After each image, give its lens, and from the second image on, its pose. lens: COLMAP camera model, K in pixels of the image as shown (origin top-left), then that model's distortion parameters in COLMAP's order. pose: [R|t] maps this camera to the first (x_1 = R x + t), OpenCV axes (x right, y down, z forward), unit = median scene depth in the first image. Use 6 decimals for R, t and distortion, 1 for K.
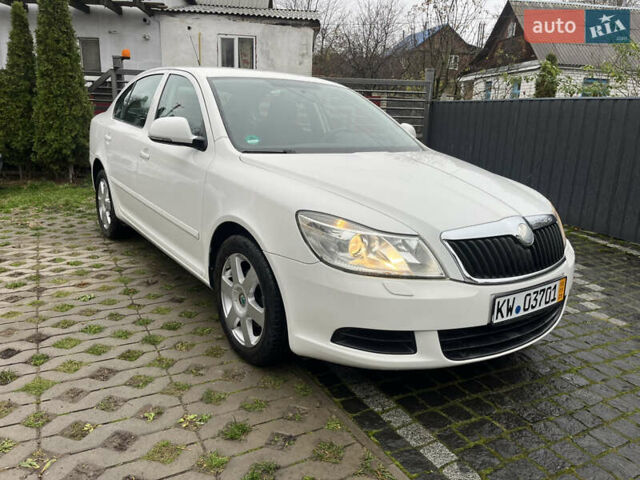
lens RADIAL K [[490.0, 0, 316.6], [0, 490.0, 243.0], [0, 0, 1]] dist [0.066354, -0.060763]
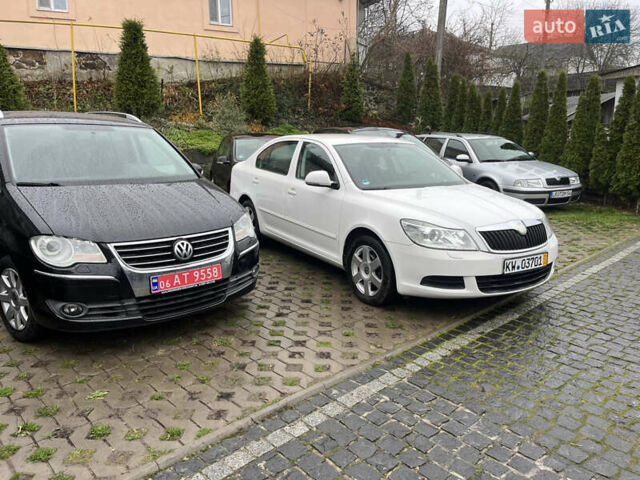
lens RADIAL K [[490.0, 0, 316.6], [0, 490.0, 243.0], [0, 0, 1]] dist [0.066354, -0.060763]
pose [[0.995377, -0.018941, -0.094163, -0.193888], [0.013939, 0.998471, -0.053500, 0.131322], [0.095032, 0.051940, 0.994118, -1.001578]]
